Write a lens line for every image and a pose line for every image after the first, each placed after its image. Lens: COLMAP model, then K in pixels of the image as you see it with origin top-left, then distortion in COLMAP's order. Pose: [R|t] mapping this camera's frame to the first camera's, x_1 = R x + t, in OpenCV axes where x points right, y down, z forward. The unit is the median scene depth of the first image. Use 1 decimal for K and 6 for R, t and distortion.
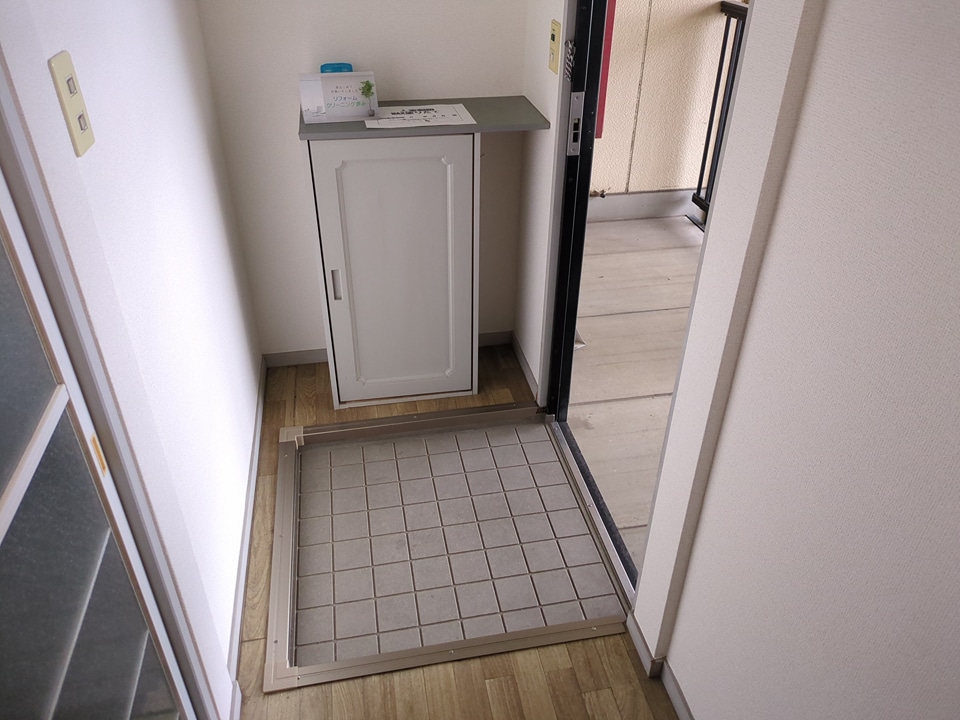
lens RADIAL K [[710.6, 0, 481.7], [0, 710.6, 352.9], [0, 0, 1]] dist [0.004795, -0.005489]
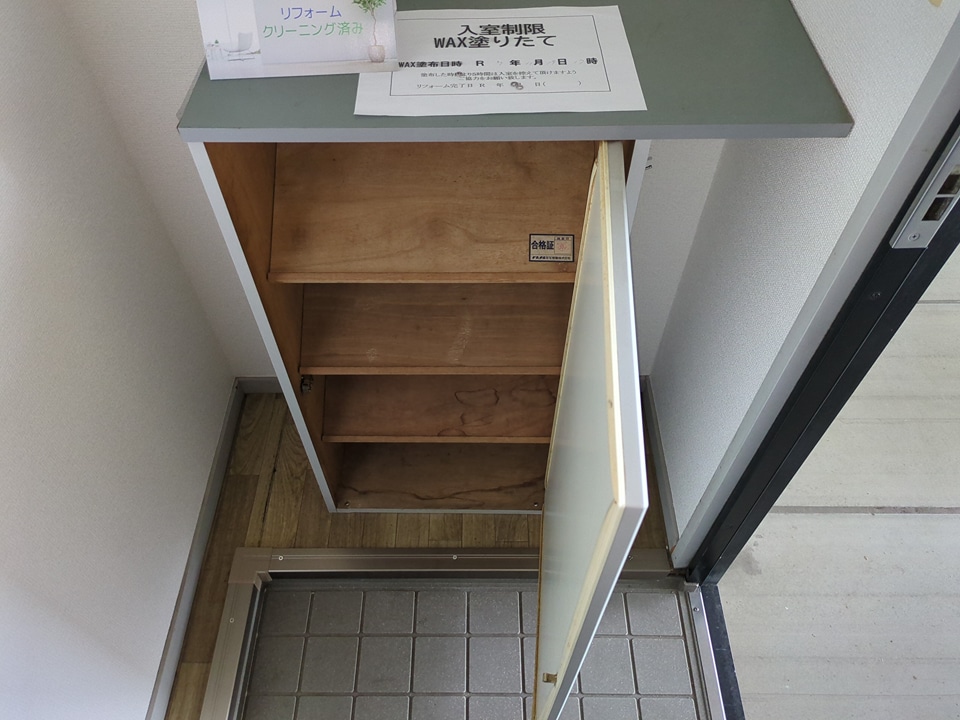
lens RADIAL K [[710.6, 0, 467.9], [0, 710.6, 338.7], [0, 0, 1]] dist [0.004795, -0.005489]
pose [[0.978749, 0.141636, -0.148291, -0.023130], [-0.085937, 0.939884, 0.330503, -0.285960], [0.186187, -0.310736, 0.932082, 0.527151]]
